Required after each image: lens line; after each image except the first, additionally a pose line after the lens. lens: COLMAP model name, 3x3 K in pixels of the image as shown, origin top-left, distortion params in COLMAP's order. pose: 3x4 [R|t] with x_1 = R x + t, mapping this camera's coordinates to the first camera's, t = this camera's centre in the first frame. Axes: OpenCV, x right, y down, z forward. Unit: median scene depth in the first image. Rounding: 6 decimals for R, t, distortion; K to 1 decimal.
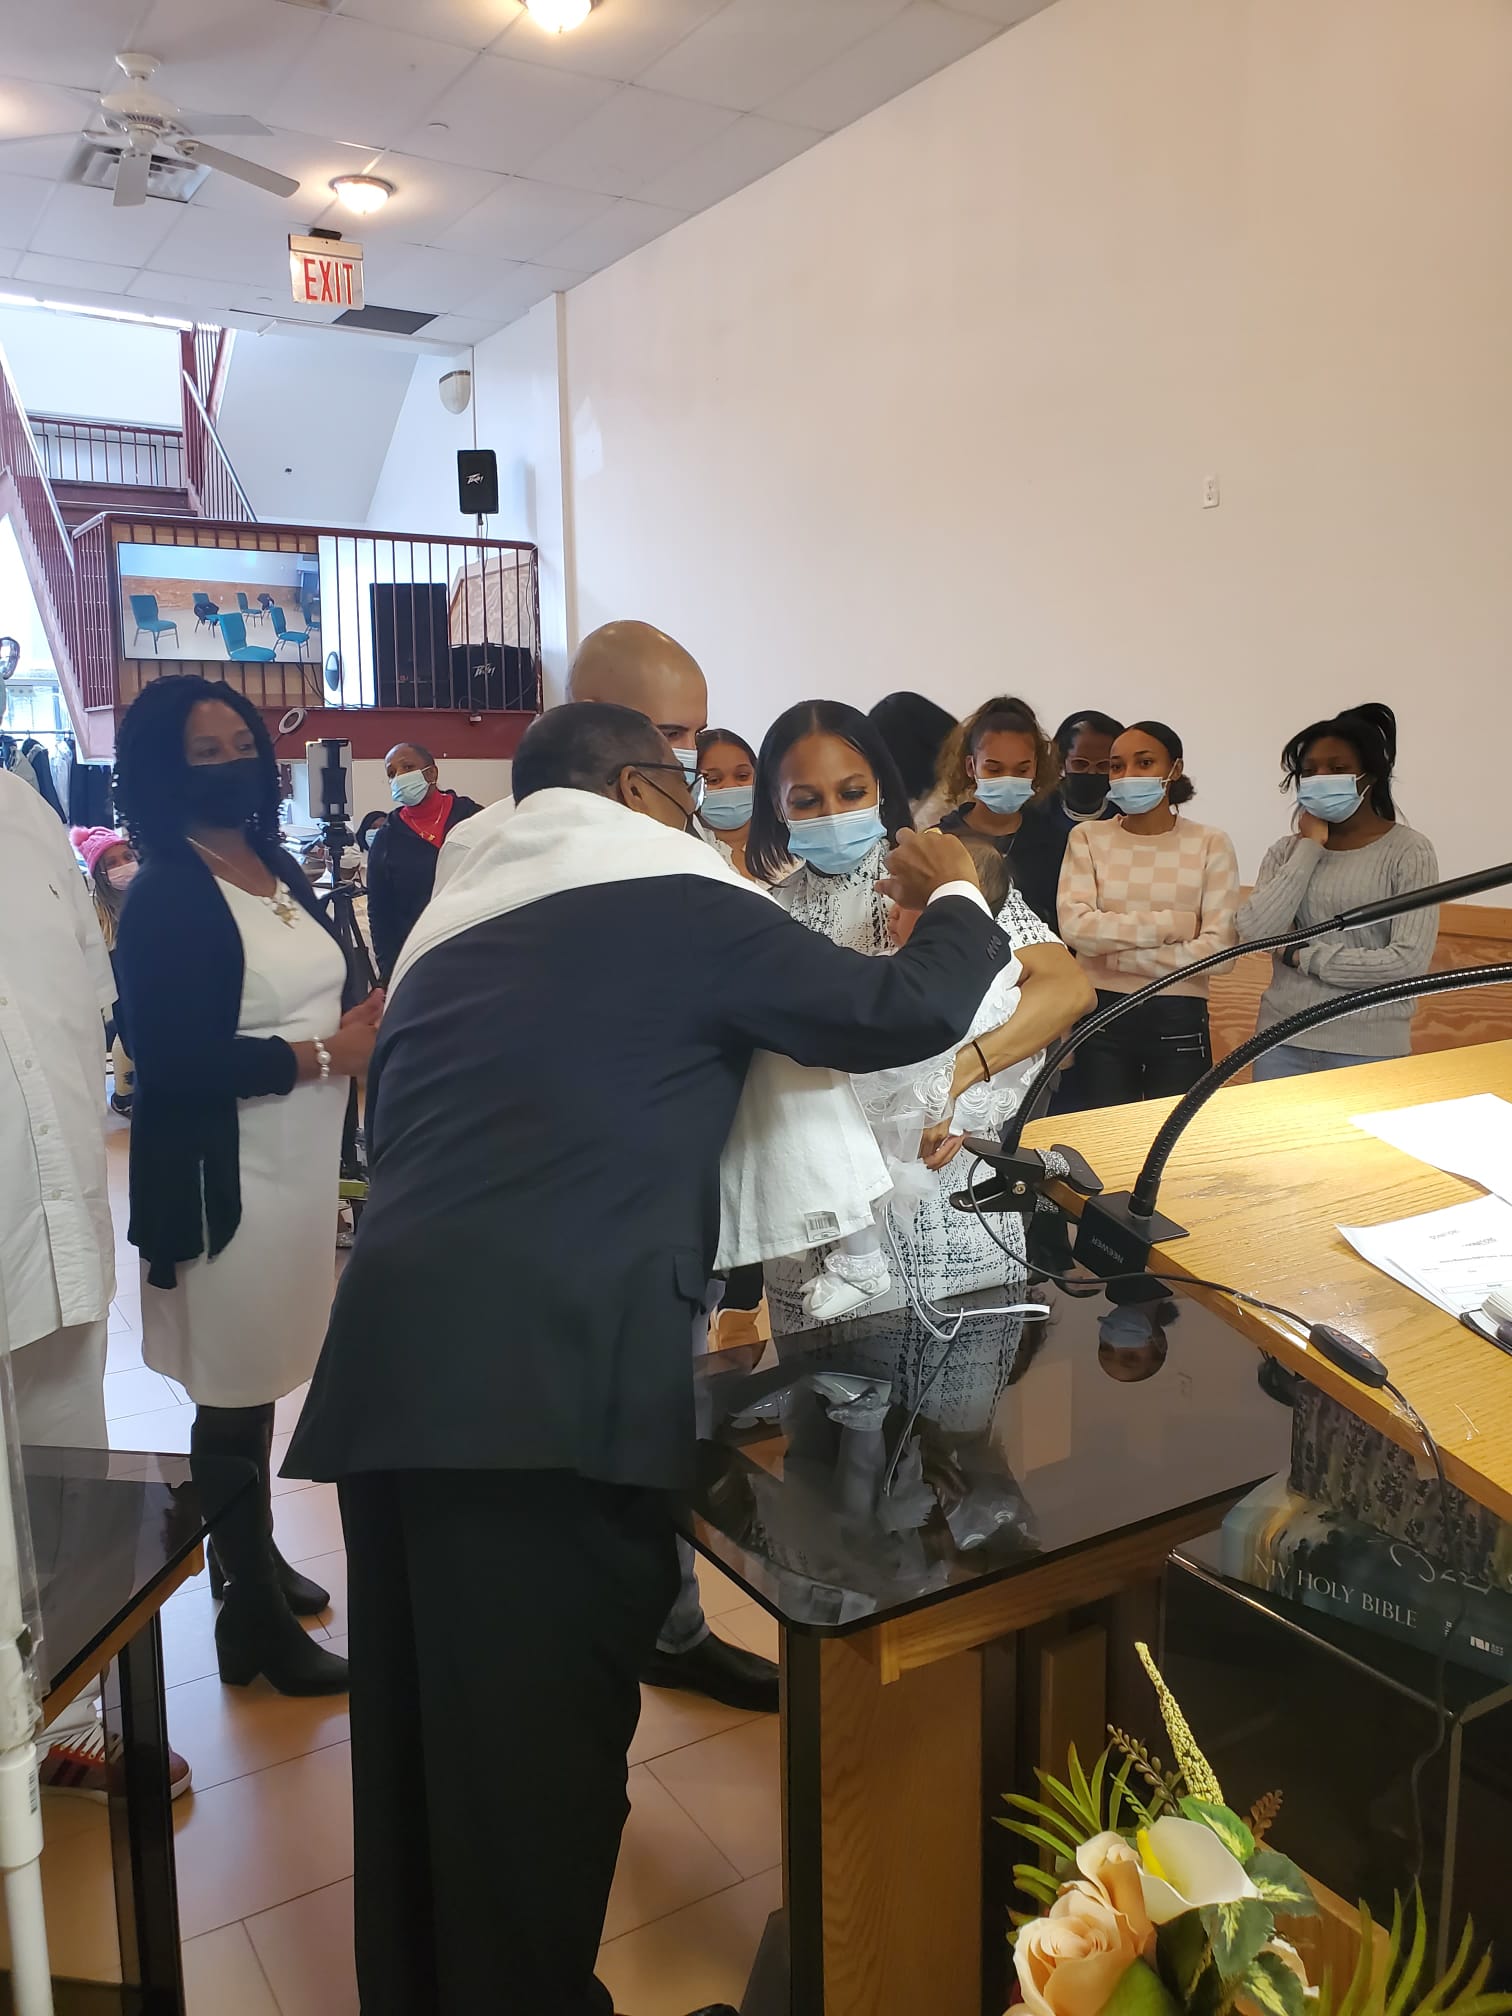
lens RADIAL K [[1579.9, 0, 753.7], [0, 1579.9, 978.7], [0, 0, 1]] dist [0.035089, -0.016669]
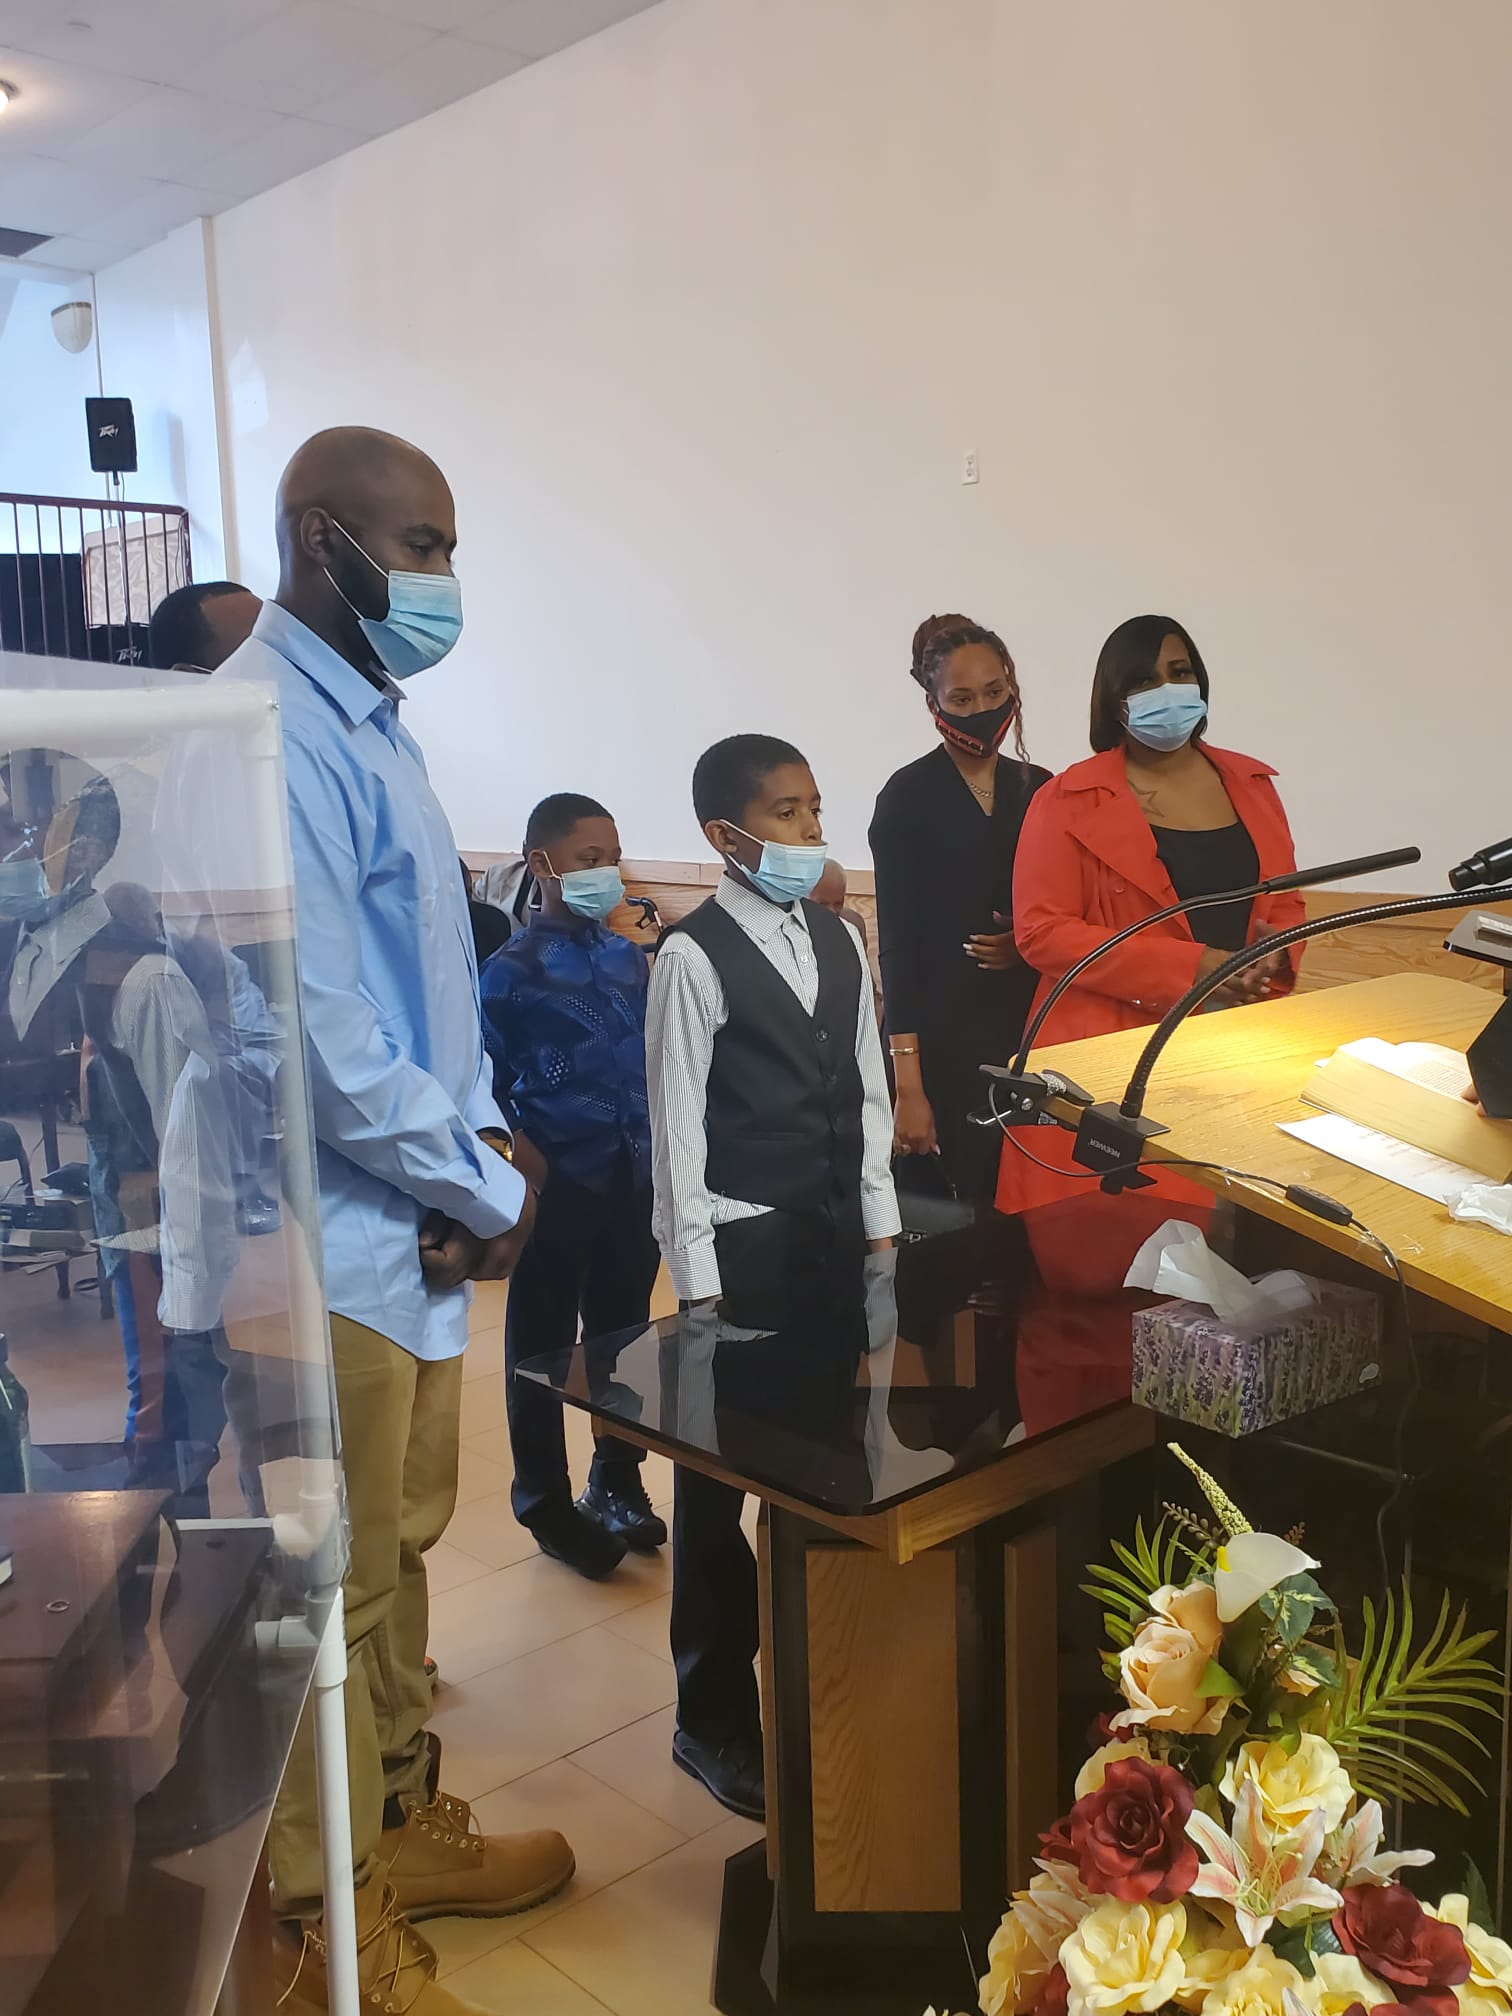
lens RADIAL K [[1841.8, 0, 756.0], [0, 1841.8, 1008.0], [0, 0, 1]] dist [-0.004543, 0.081862]
pose [[0.980298, -0.044618, 0.192420, -0.211237], [0.044624, 0.998995, 0.004301, 0.034017], [-0.192419, 0.004371, 0.981303, -0.219471]]
